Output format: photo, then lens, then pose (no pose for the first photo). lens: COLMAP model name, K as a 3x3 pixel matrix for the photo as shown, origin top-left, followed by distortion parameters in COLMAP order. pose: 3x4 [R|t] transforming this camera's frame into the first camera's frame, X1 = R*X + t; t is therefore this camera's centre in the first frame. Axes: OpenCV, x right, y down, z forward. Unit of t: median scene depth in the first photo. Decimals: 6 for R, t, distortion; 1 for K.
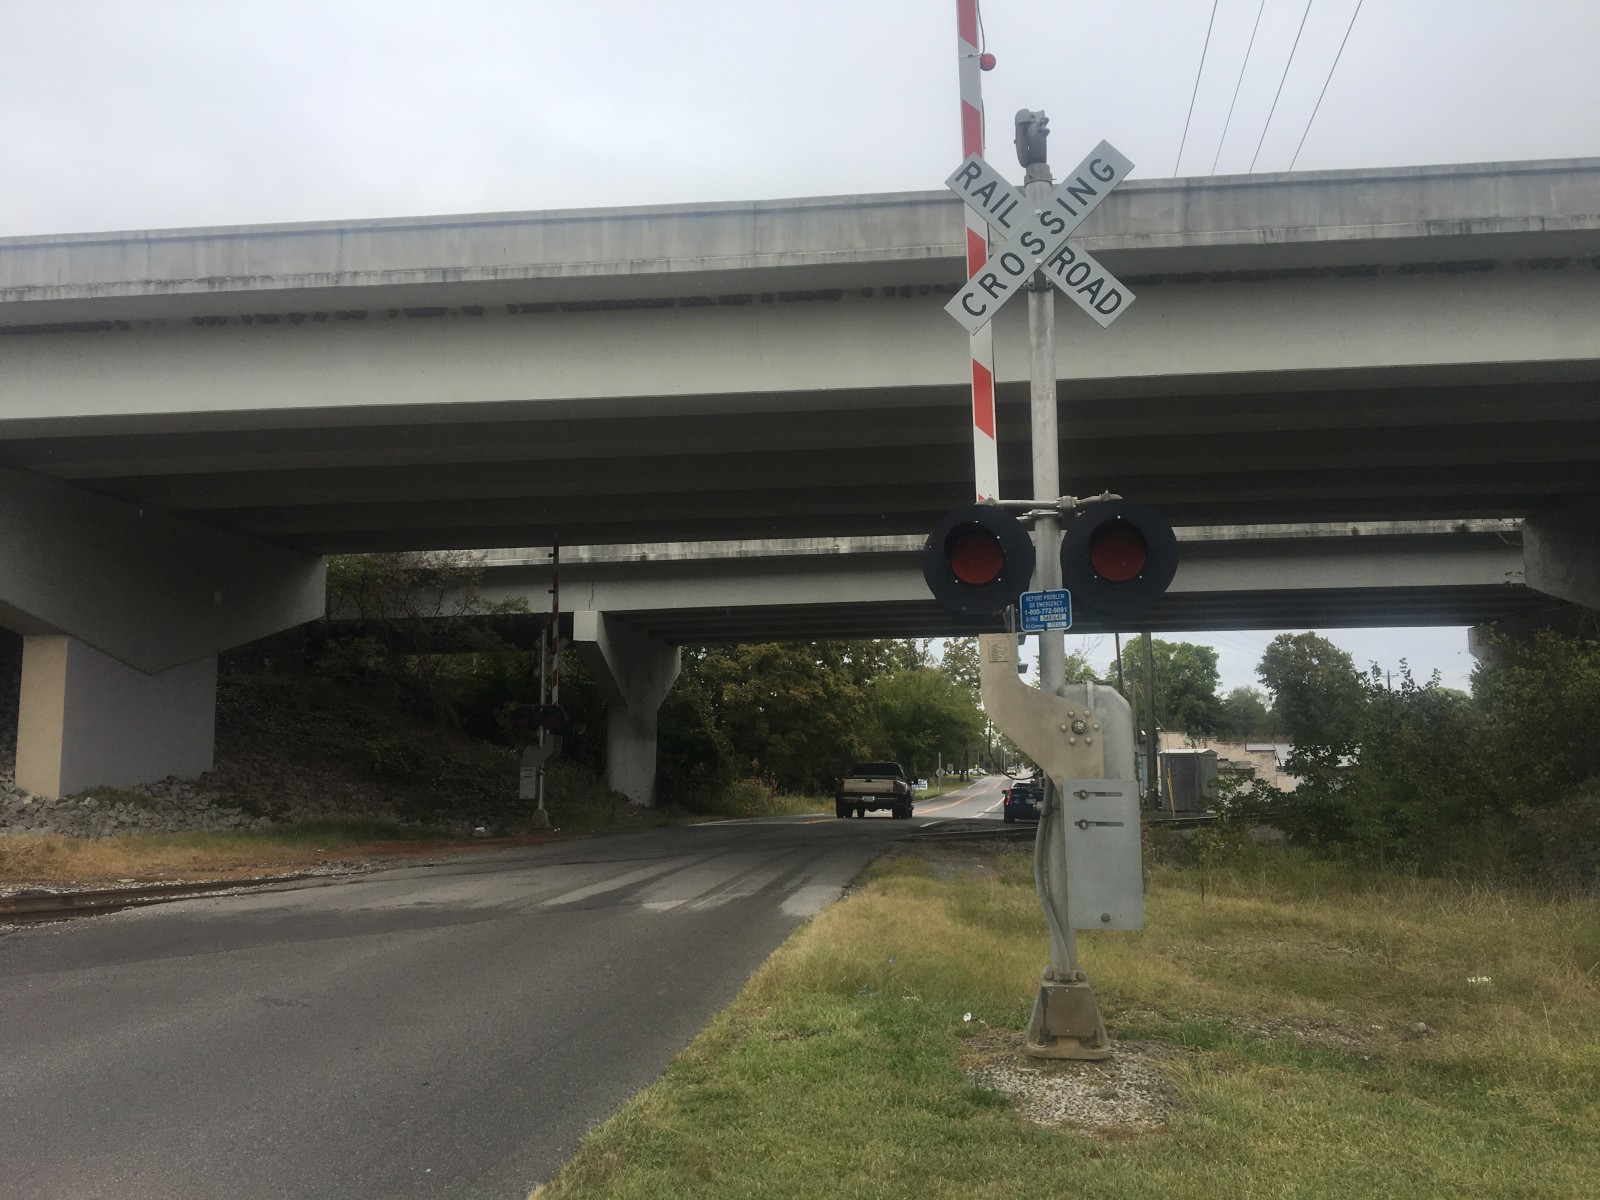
lens RADIAL K [[1340.2, 0, 775.6], [0, 1340.2, 609.6], [0, 0, 1]] dist [0.084721, -0.140416]
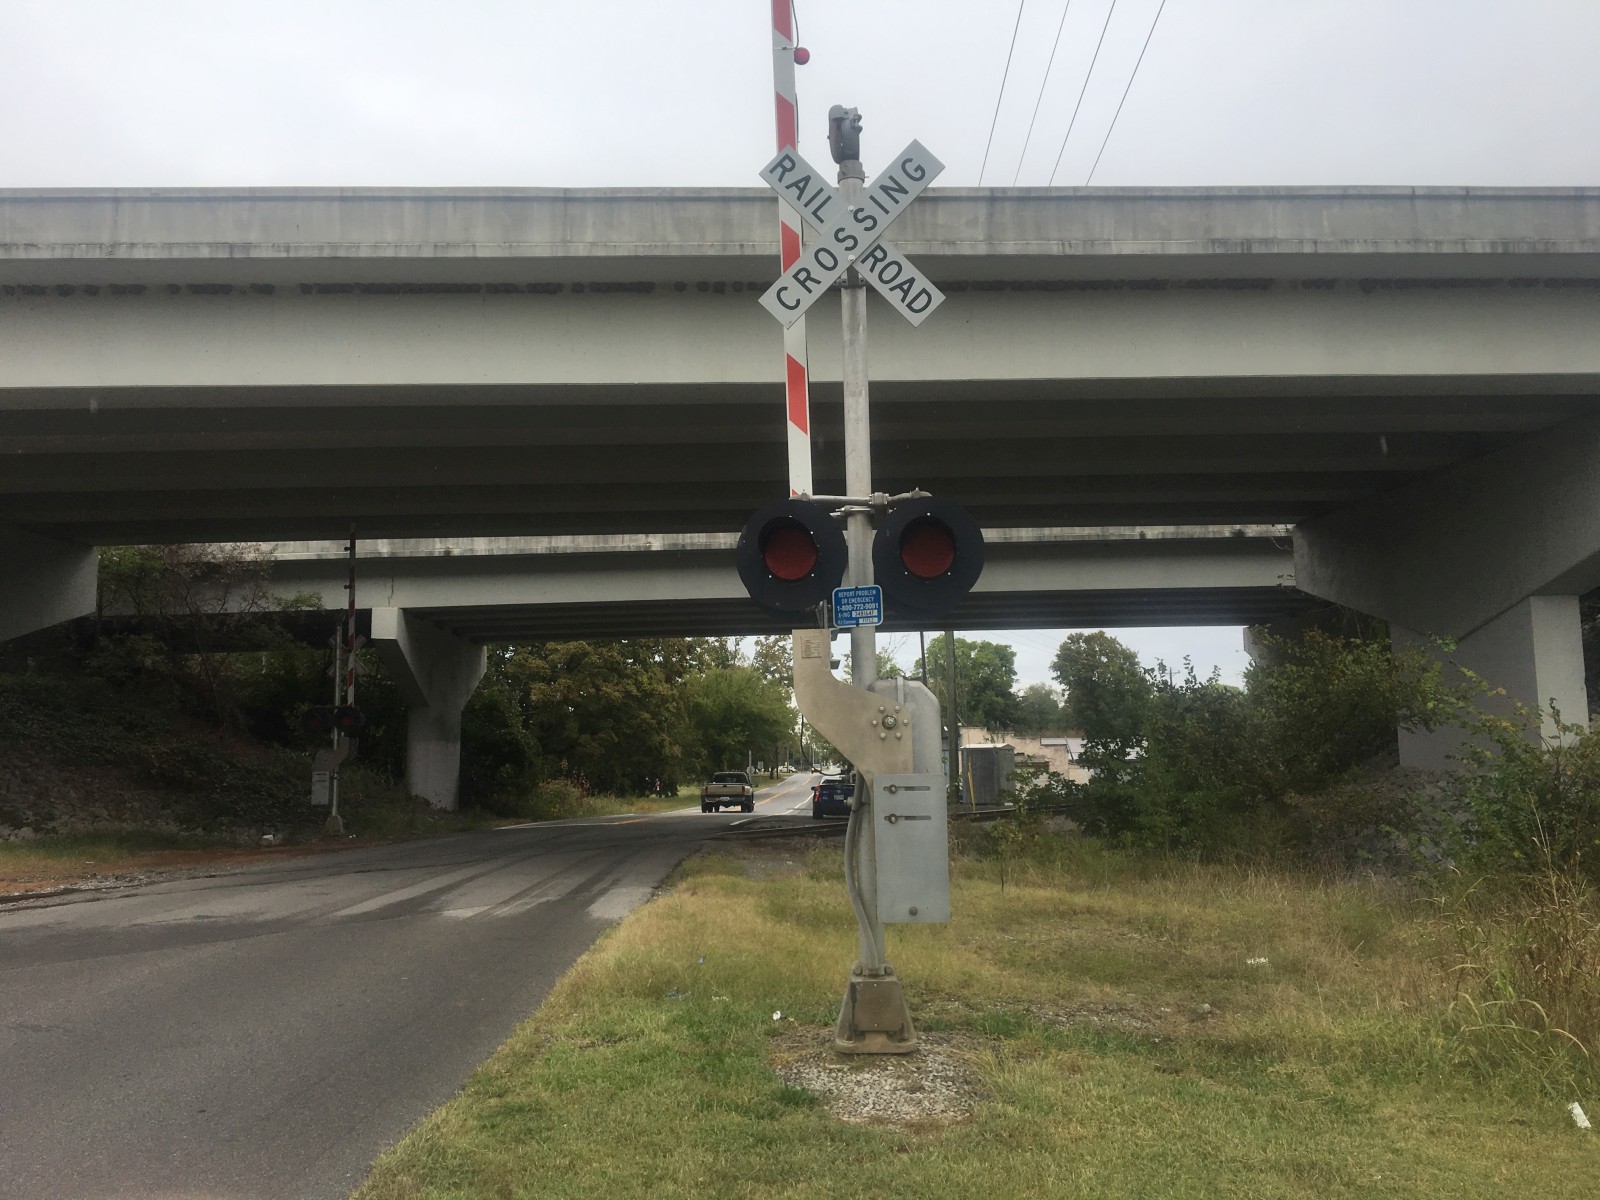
lens RADIAL K [[1340.2, 0, 781.6], [0, 1340.2, 603.5], [0, 0, 1]] dist [0.084721, -0.140416]
pose [[0.989548, 0.005376, 0.144102, 0.000278], [-0.004867, 0.999981, -0.003880, 0.001117], [-0.144120, 0.003138, 0.989555, 0.008064]]
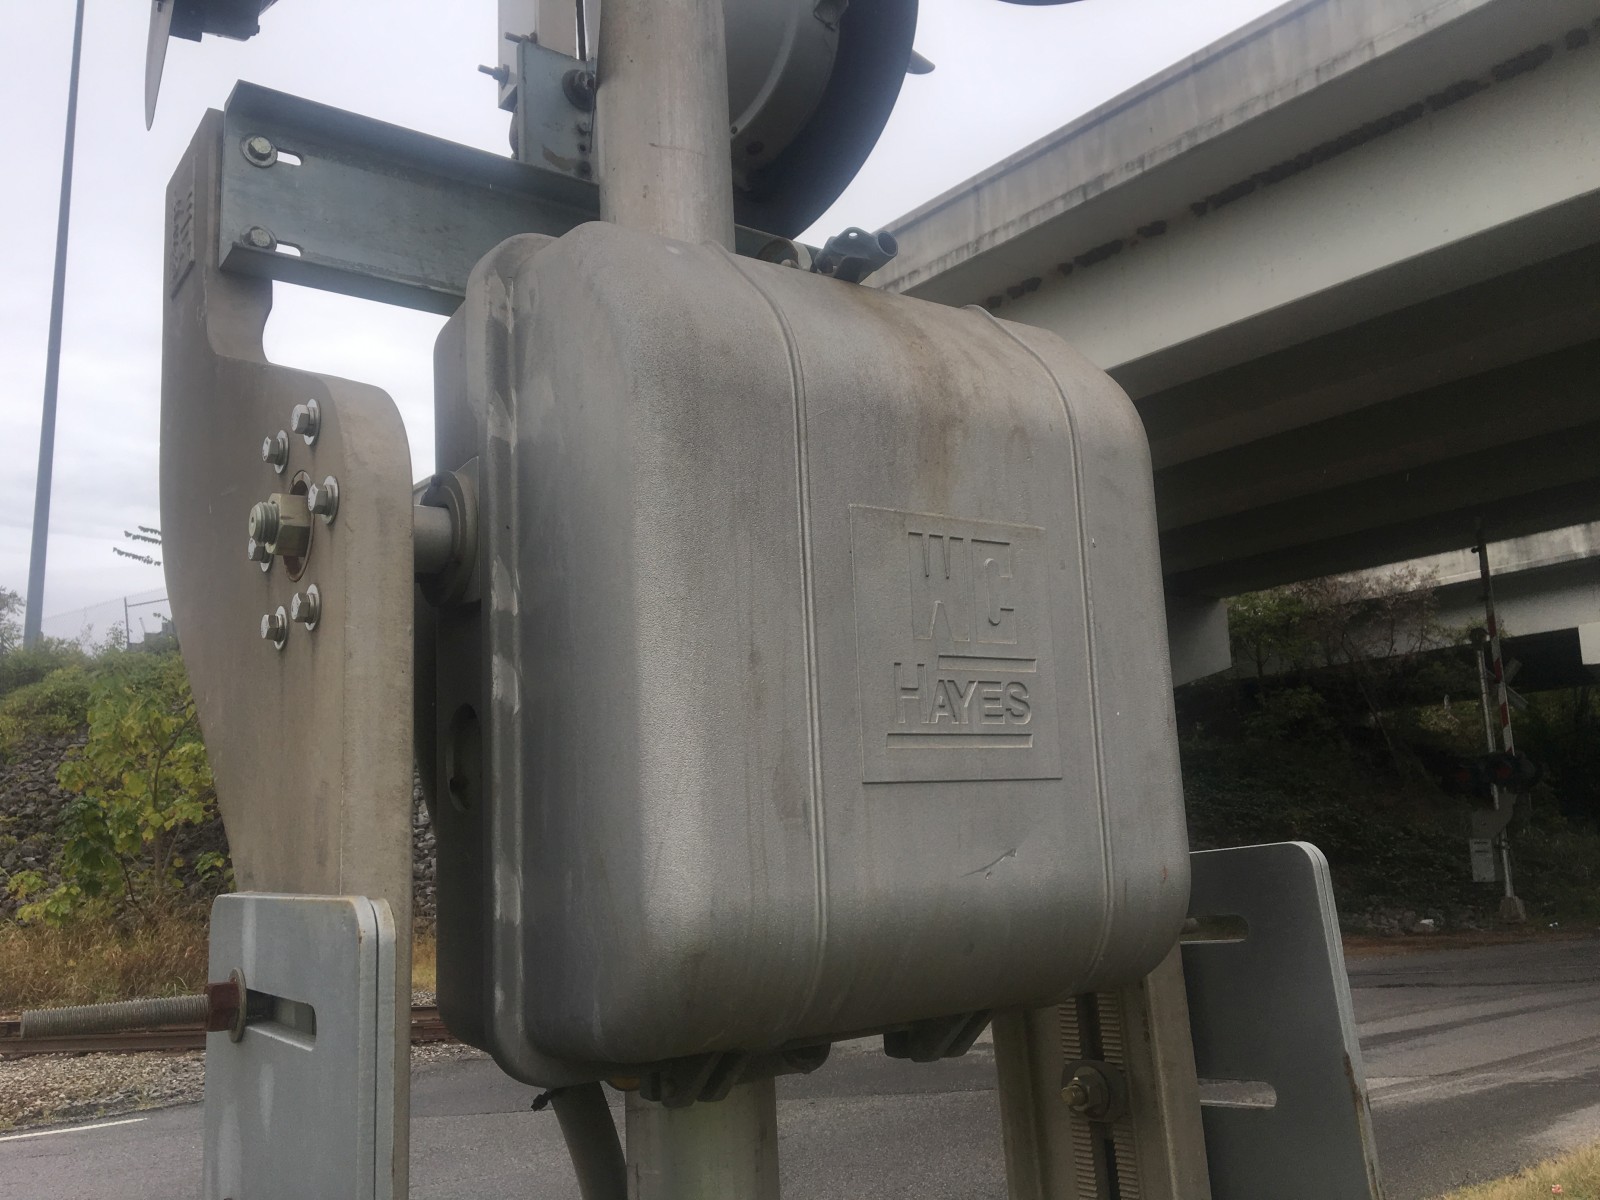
lens RADIAL K [[1340.2, 0, 770.4], [0, 1340.2, 608.1], [0, 0, 1]] dist [0.084721, -0.140416]
pose [[0.706397, -0.143077, -0.693204, 0.135051], [0.104318, 0.989707, -0.097971, 0.044011], [0.700086, -0.003108, 0.714052, 0.354152]]
